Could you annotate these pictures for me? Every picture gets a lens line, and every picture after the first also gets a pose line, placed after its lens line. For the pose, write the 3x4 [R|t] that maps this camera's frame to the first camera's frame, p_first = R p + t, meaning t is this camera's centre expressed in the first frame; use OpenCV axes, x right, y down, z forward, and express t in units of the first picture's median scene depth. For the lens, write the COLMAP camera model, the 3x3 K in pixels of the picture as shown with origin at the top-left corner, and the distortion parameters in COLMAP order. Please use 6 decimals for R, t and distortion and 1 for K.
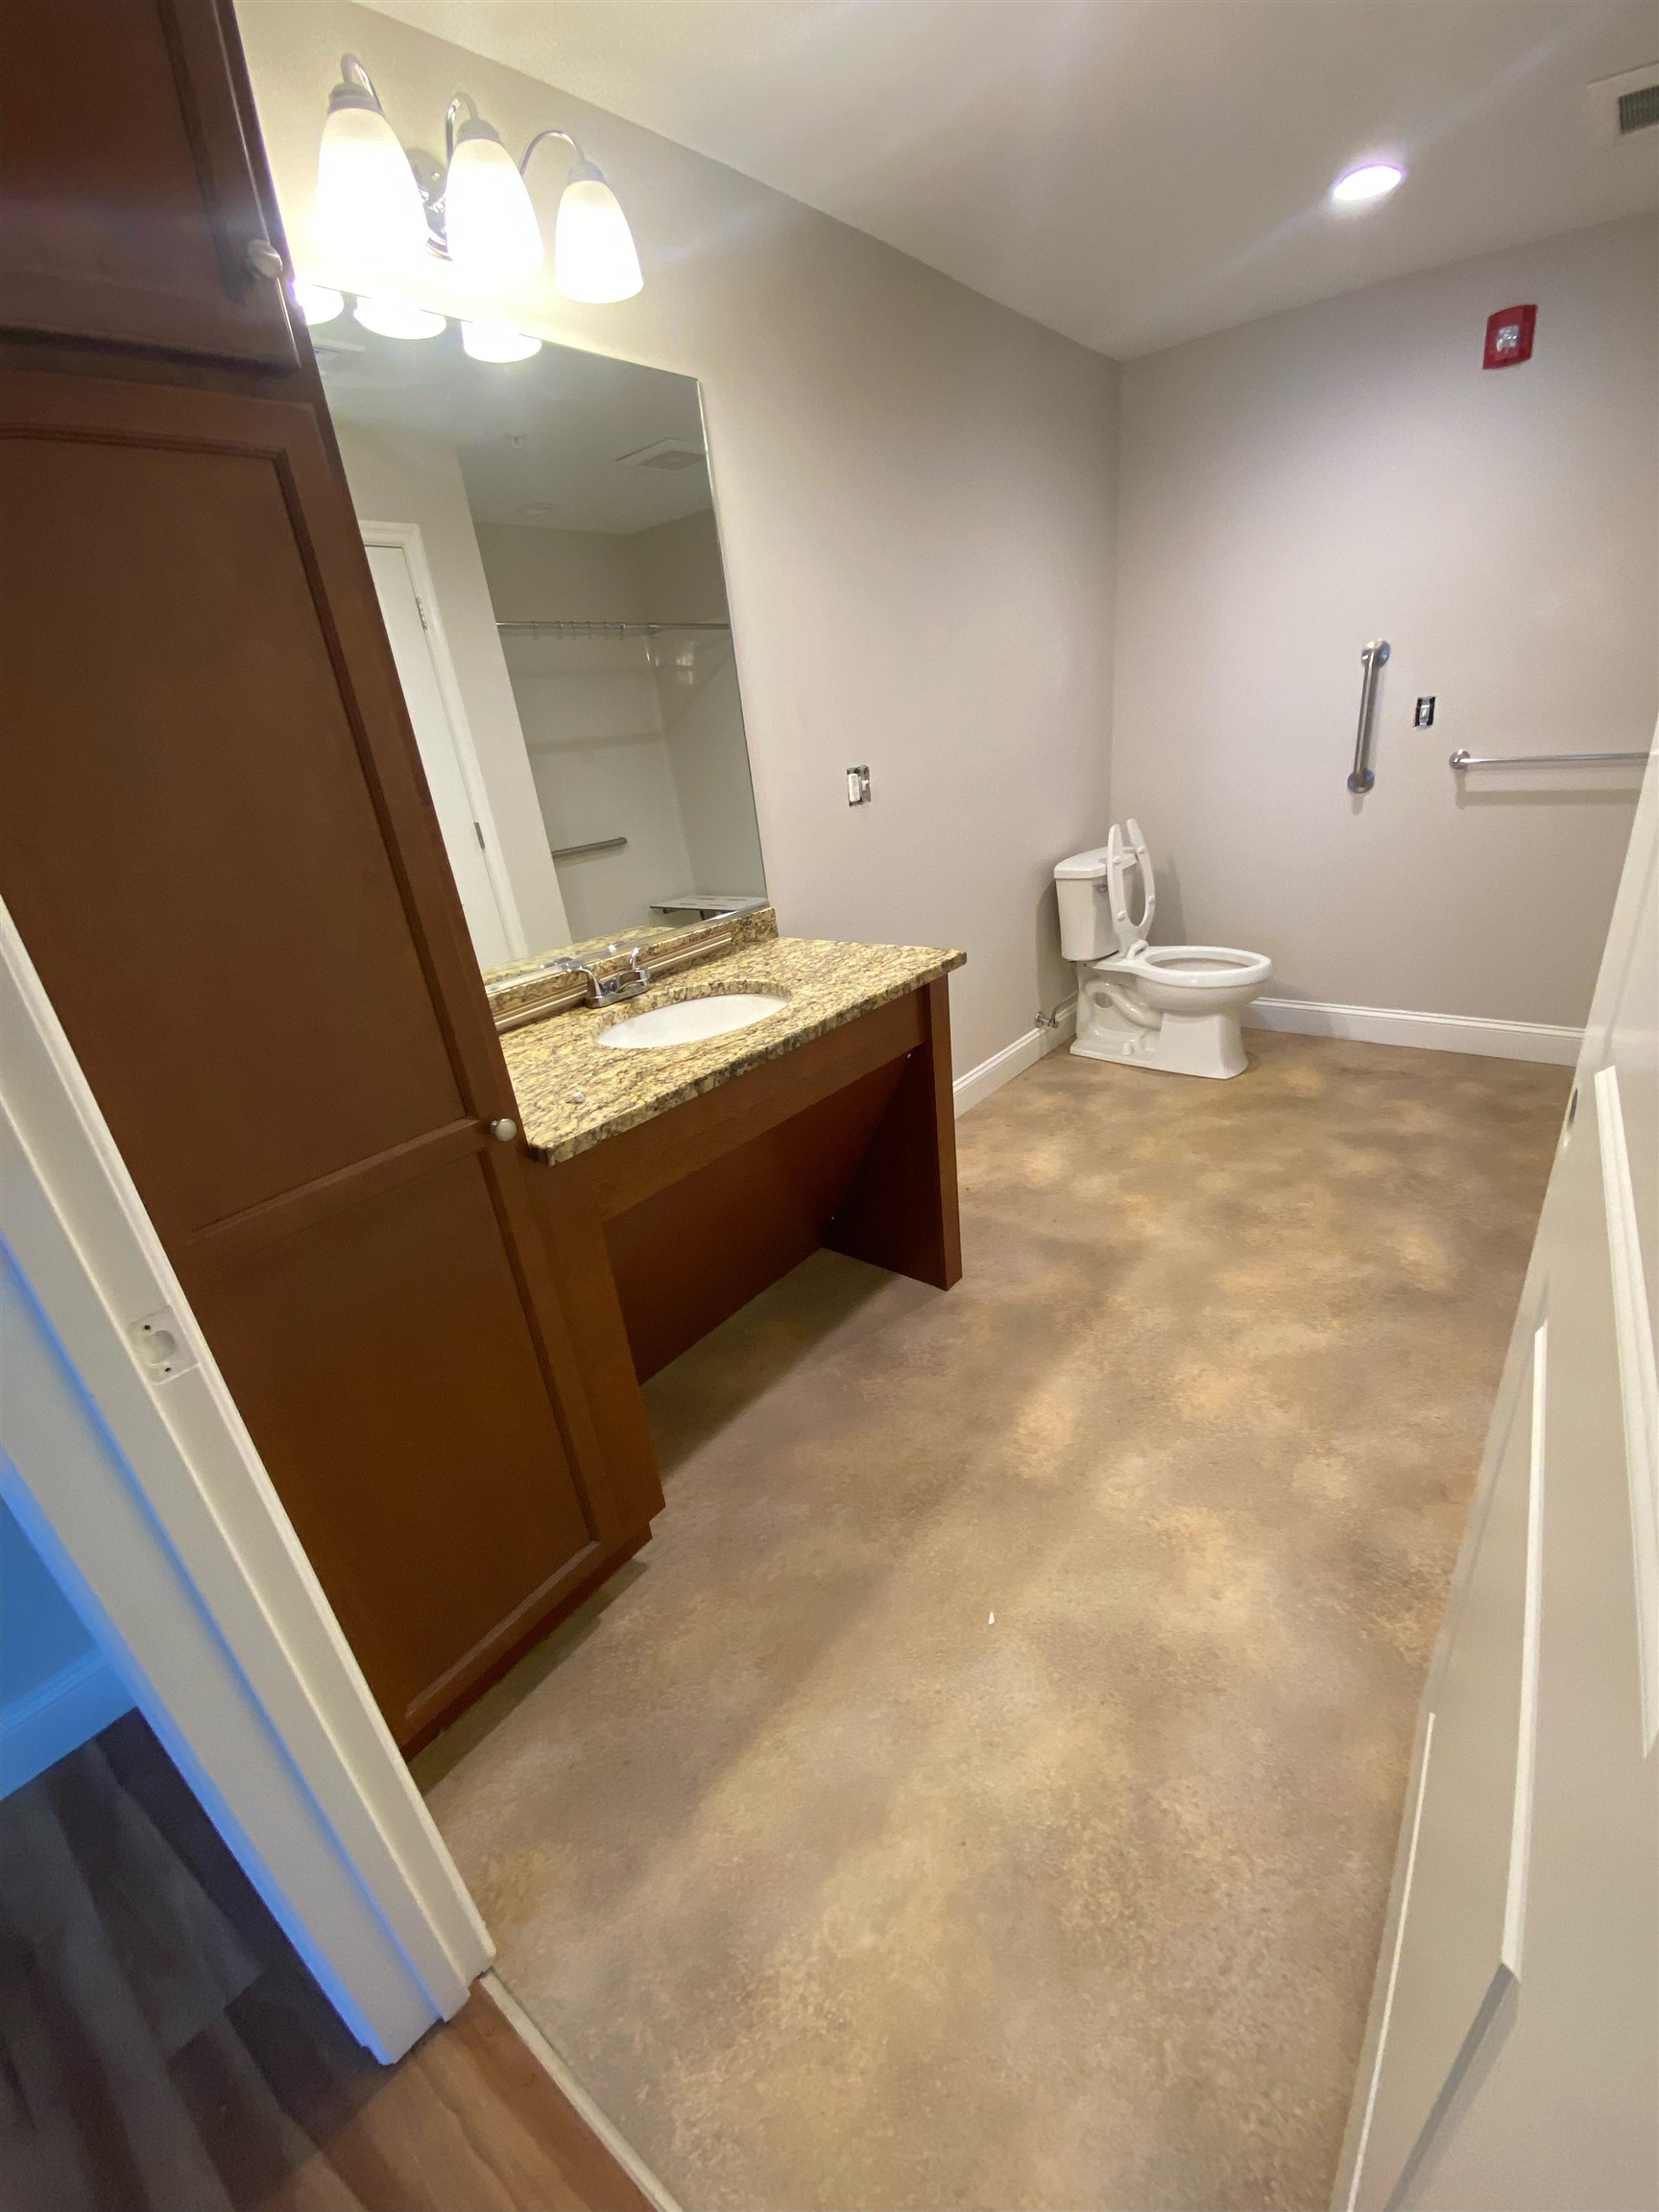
lens RADIAL K [[884.8, 0, 832.0], [0, 884.8, 1098.5], [0, 0, 1]] dist [0.028511, -0.024638]
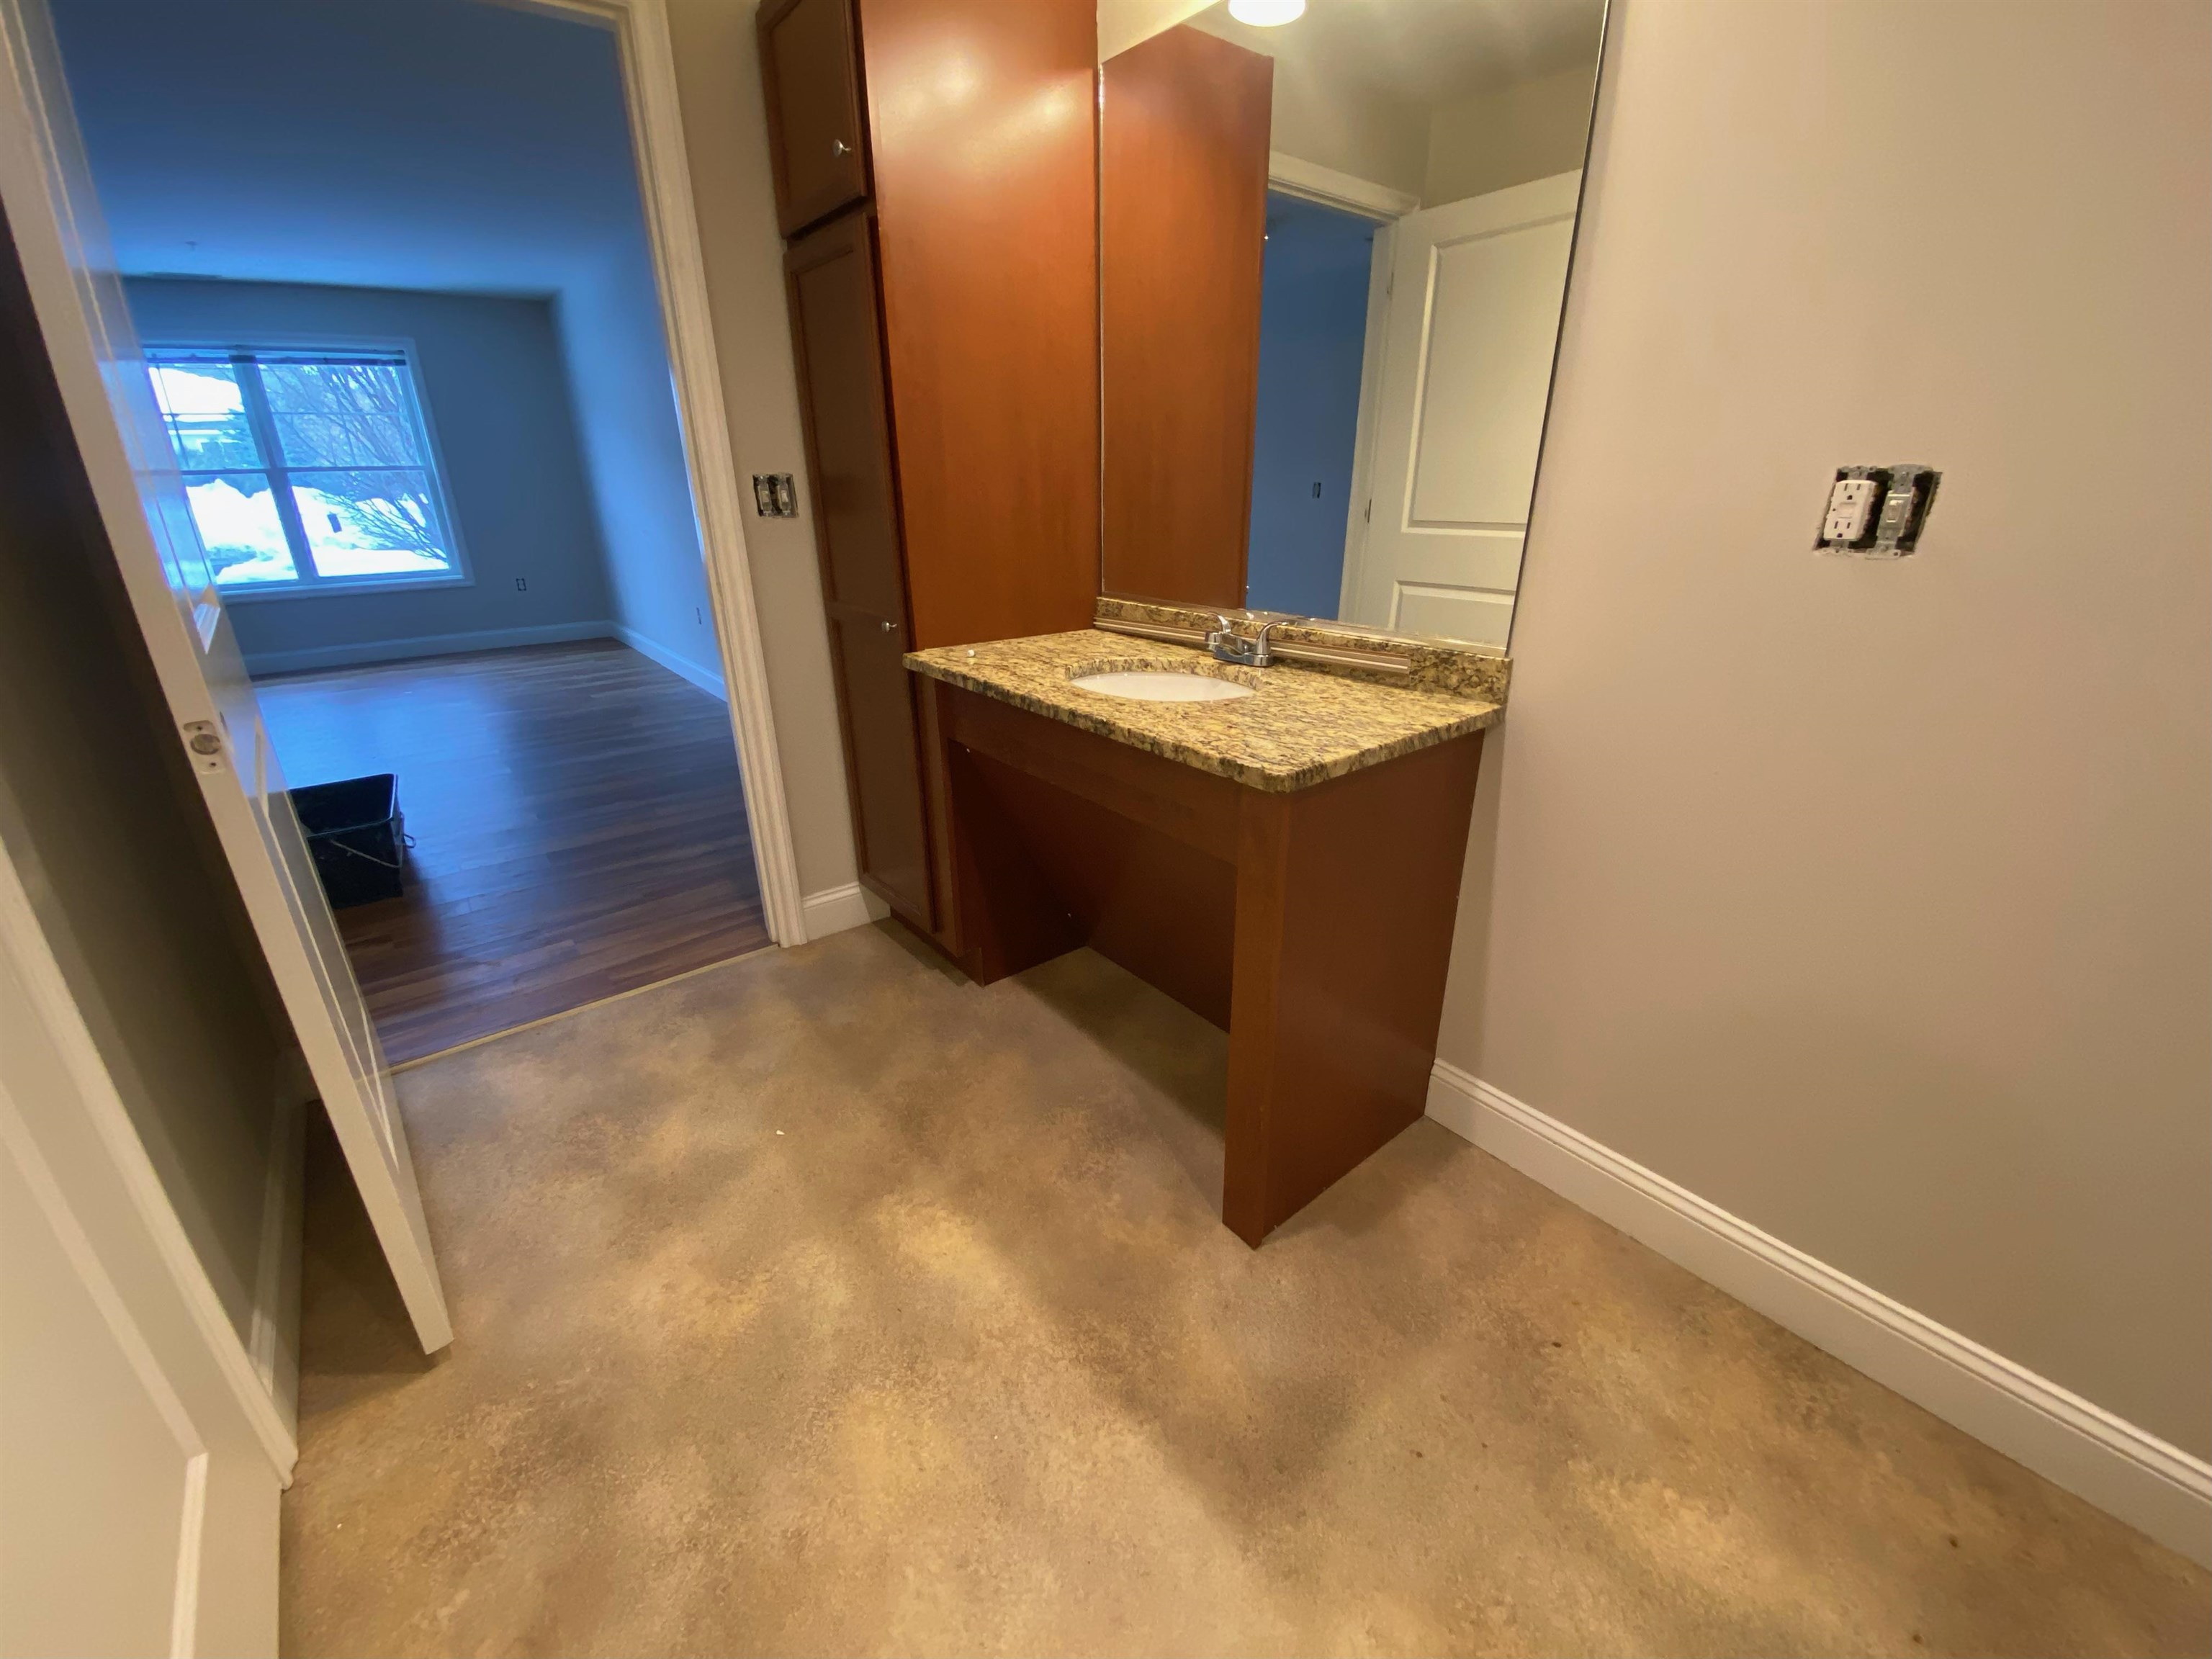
lens RADIAL K [[884.8, 0, 1098.8], [0, 884.8, 823.3], [0, 0, 1]] dist [0.028511, -0.024638]
pose [[-0.215242, 0.458470, -0.862251, 0.833235], [-0.353255, 0.786601, 0.506428, -0.472937], [0.910430, 0.413599, -0.007353, 1.076734]]
